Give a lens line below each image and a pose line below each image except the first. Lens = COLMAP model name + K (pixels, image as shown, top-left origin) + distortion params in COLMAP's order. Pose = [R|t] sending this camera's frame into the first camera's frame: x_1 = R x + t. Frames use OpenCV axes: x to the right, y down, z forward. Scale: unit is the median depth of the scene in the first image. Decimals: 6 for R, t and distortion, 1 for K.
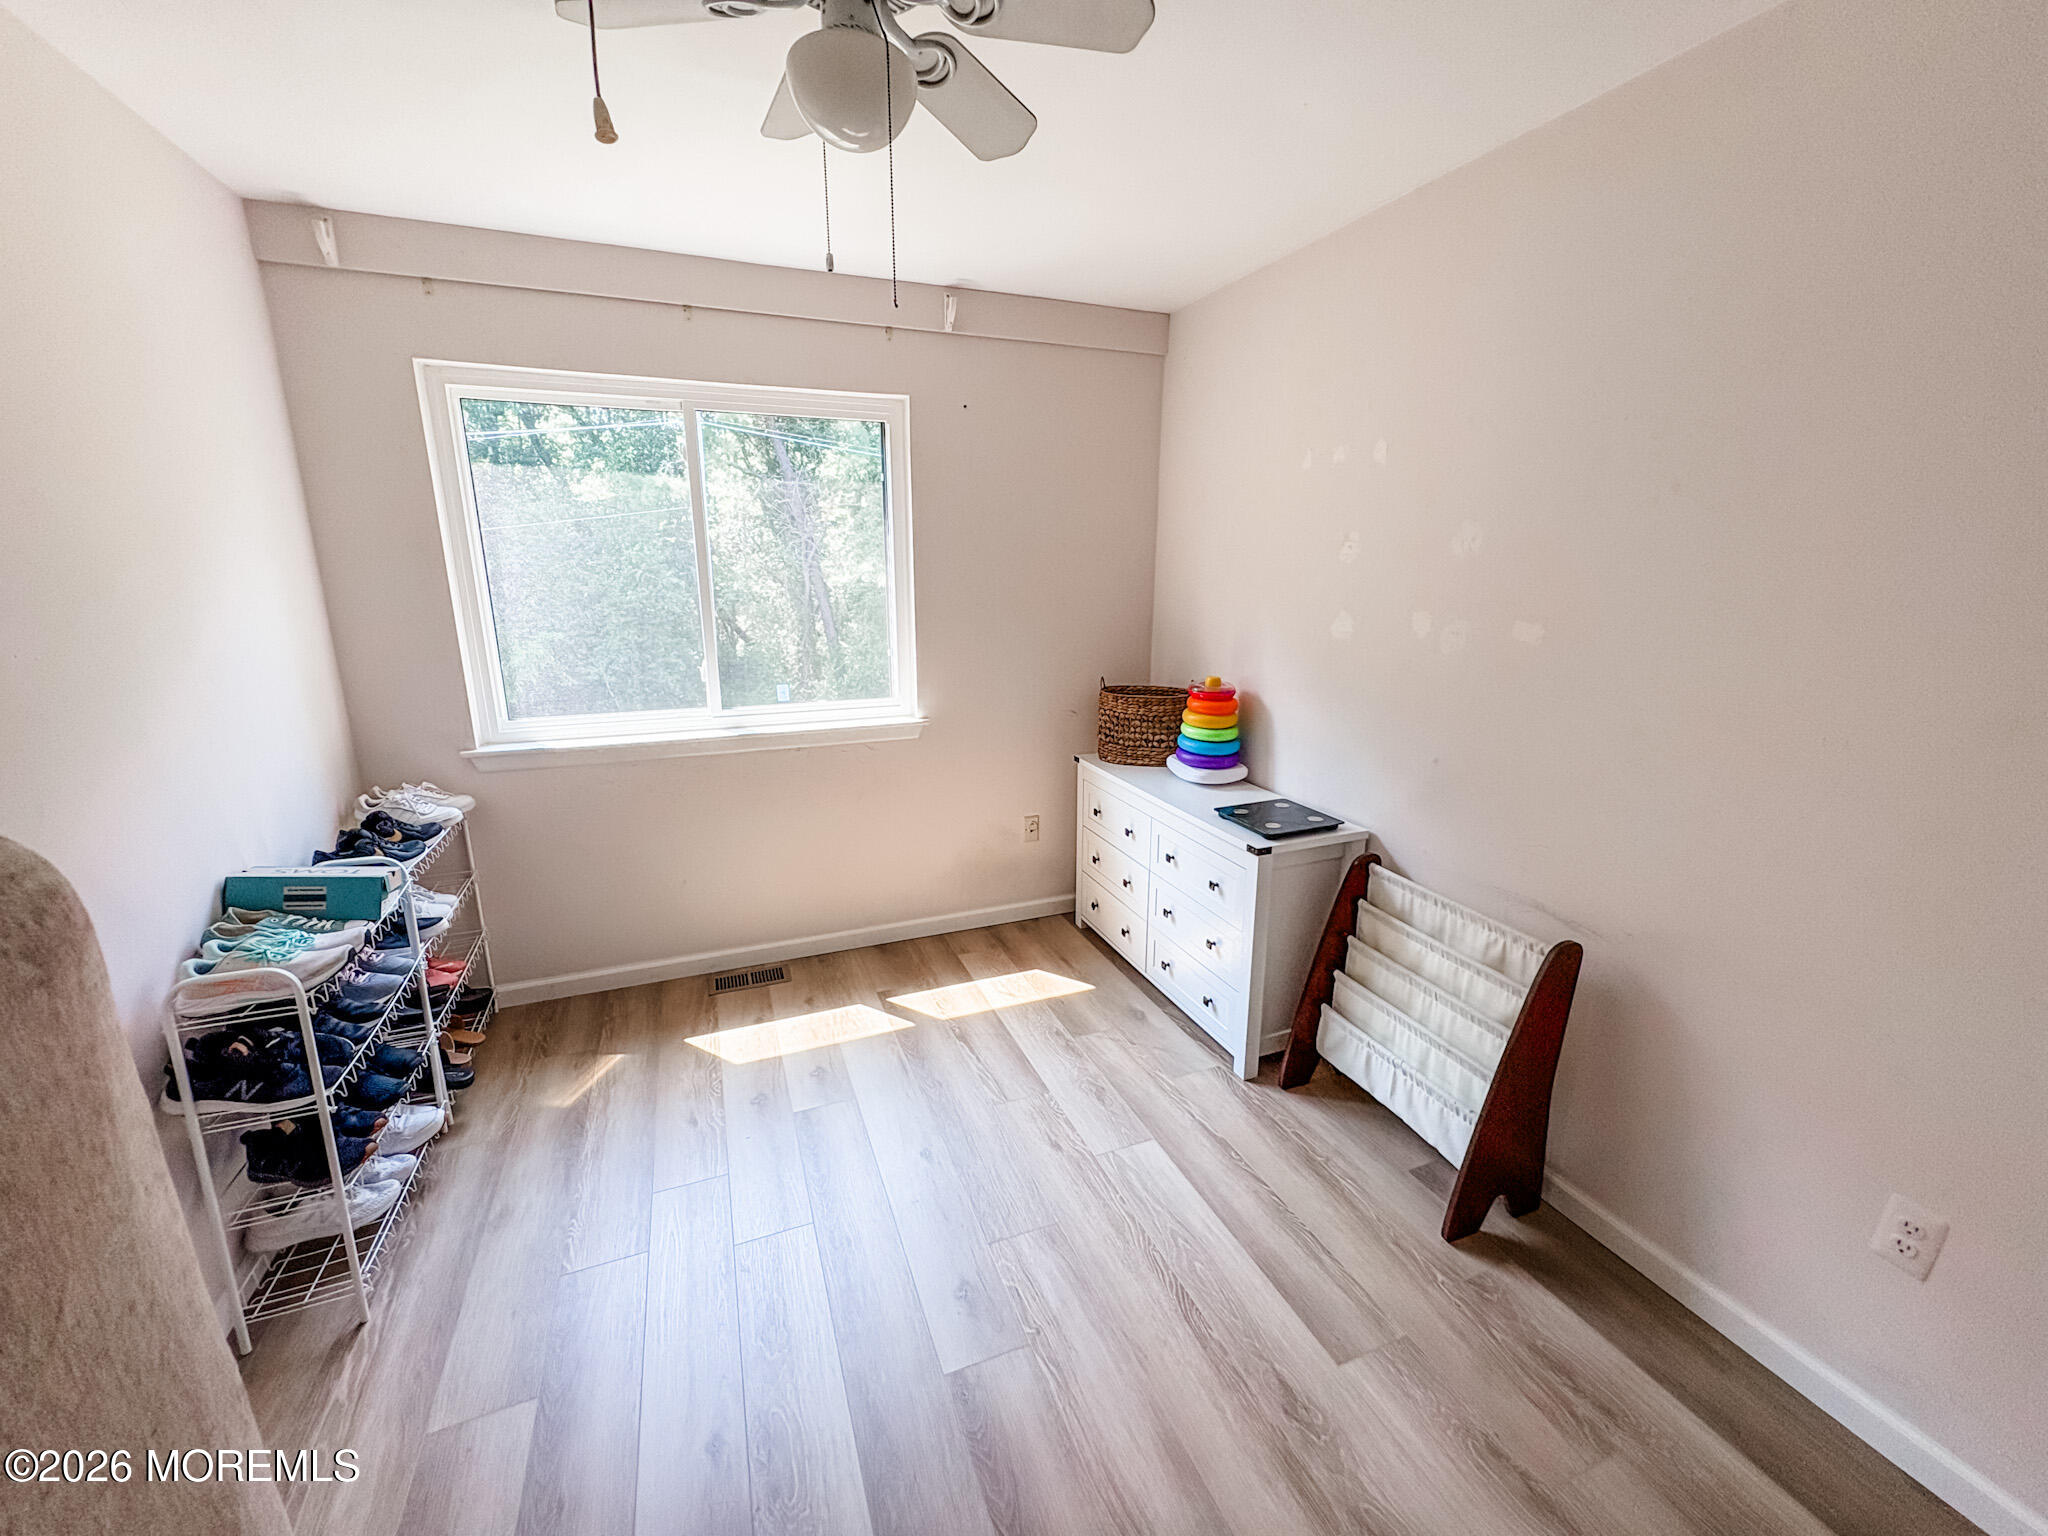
lens RADIAL K [[821.6, 0, 1023.2], [0, 821.6, 763.2], [0, 0, 1]] dist [0.002730, -0.000486]
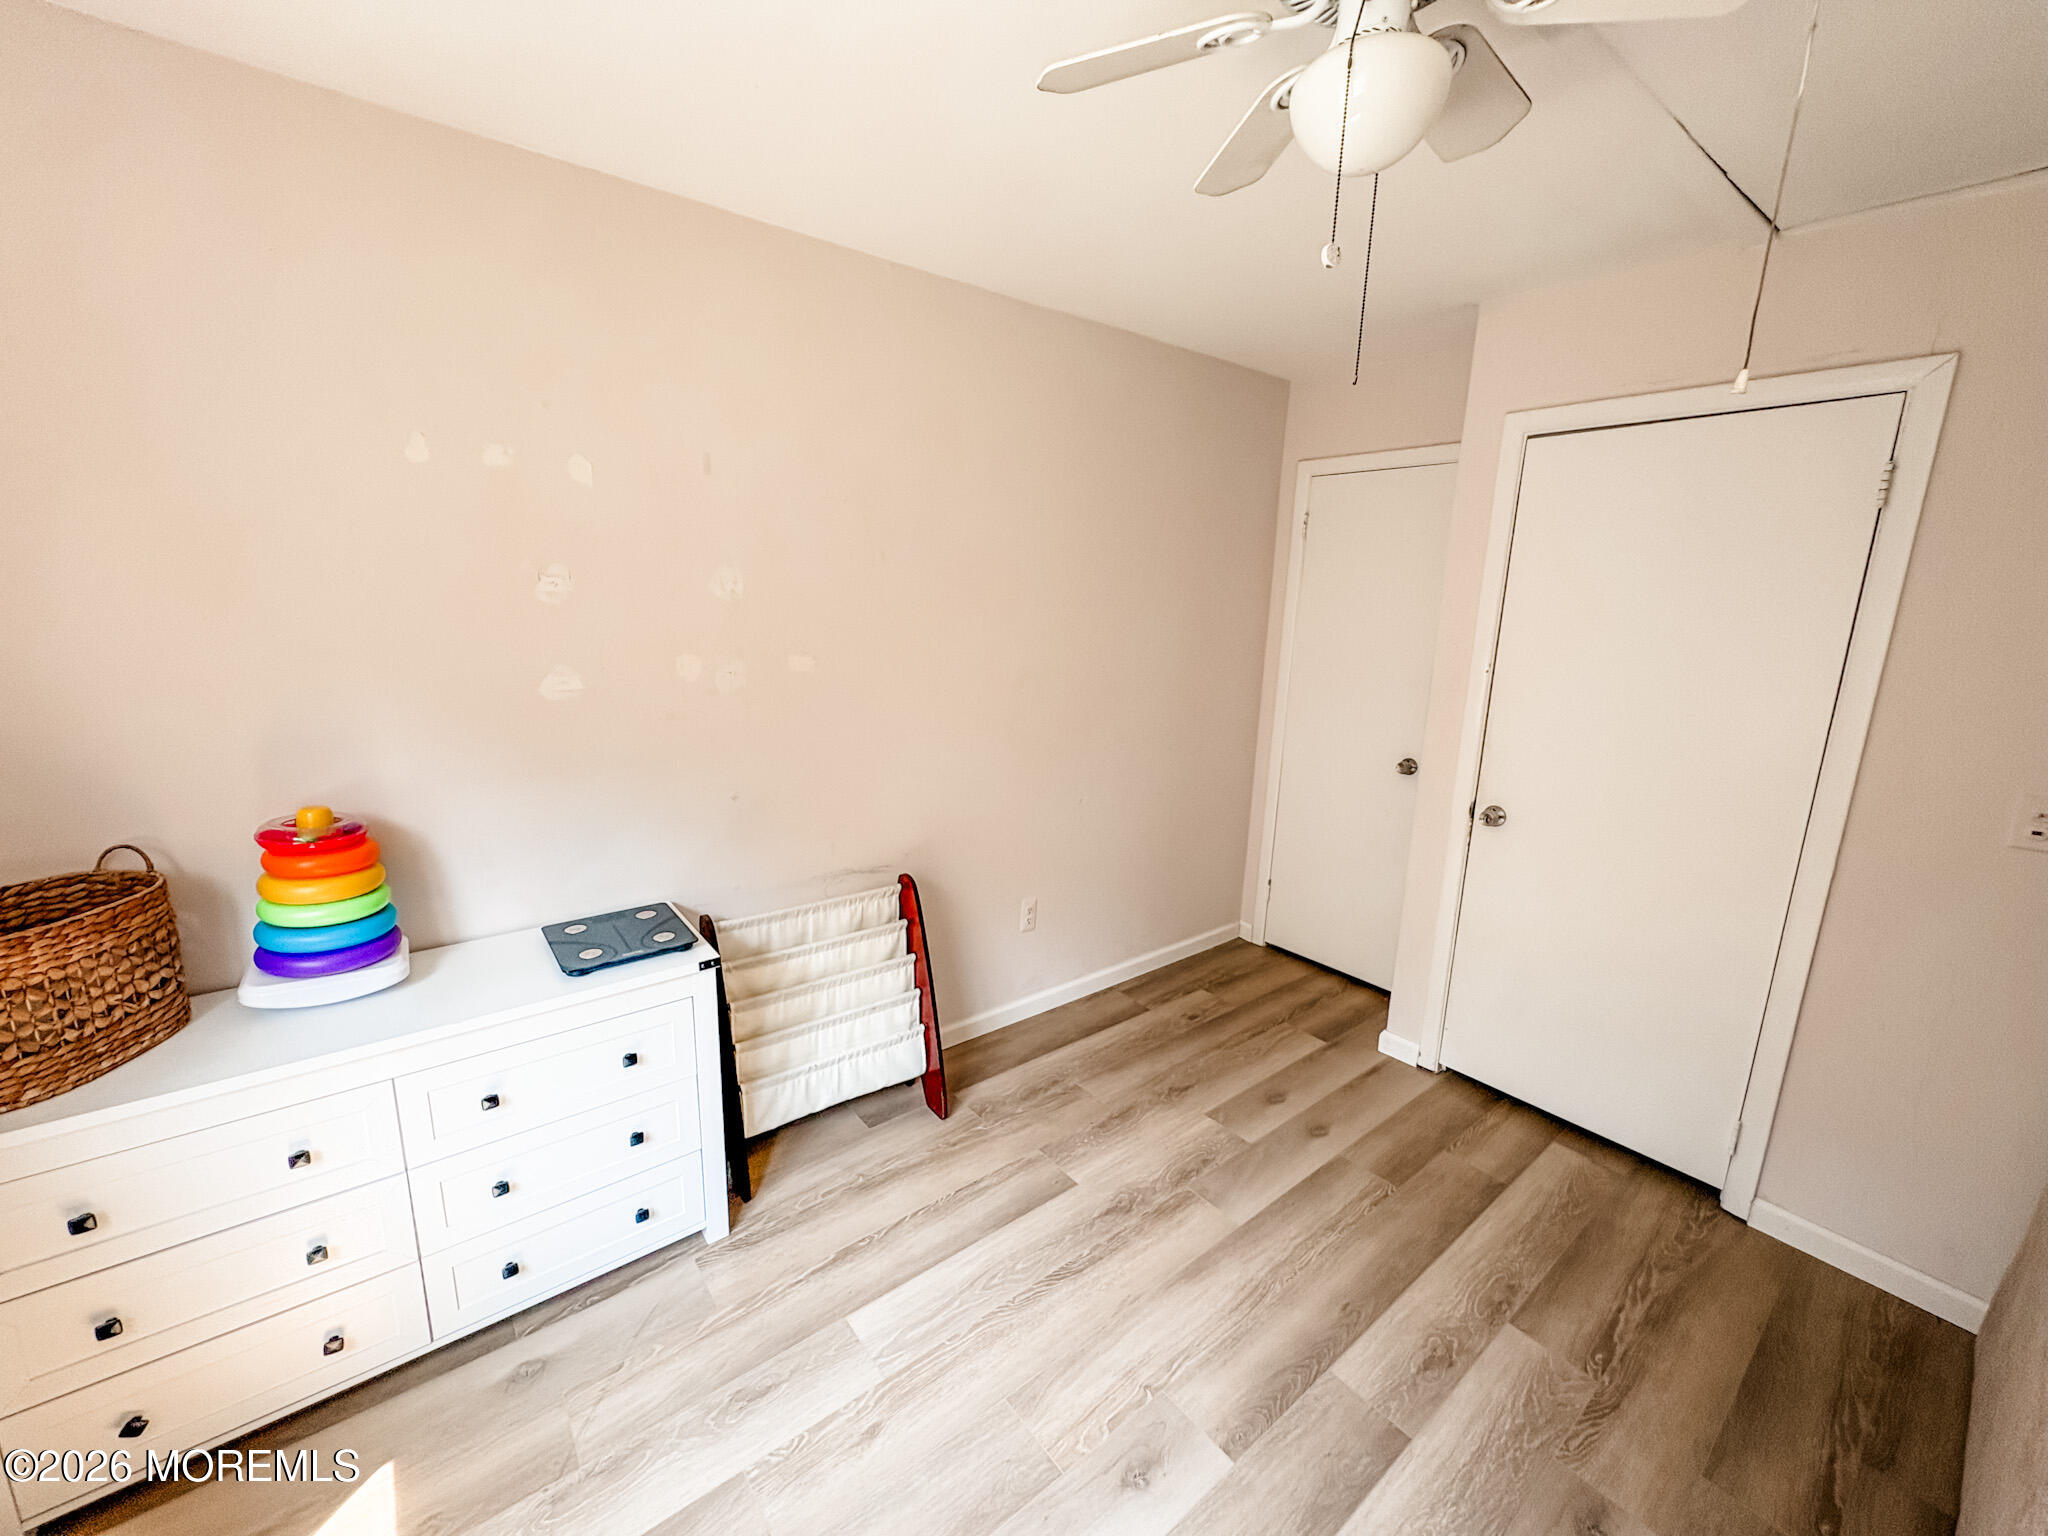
lens RADIAL K [[821.6, 0, 1022.9], [0, 821.6, 766.6], [0, 0, 1]] dist [0.002730, -0.000486]
pose [[-0.289568, -0.207559, 0.934382, -0.607494], [0.202910, 0.940706, 0.271846, -0.270737], [-0.935403, 0.268314, -0.230282, 0.993411]]
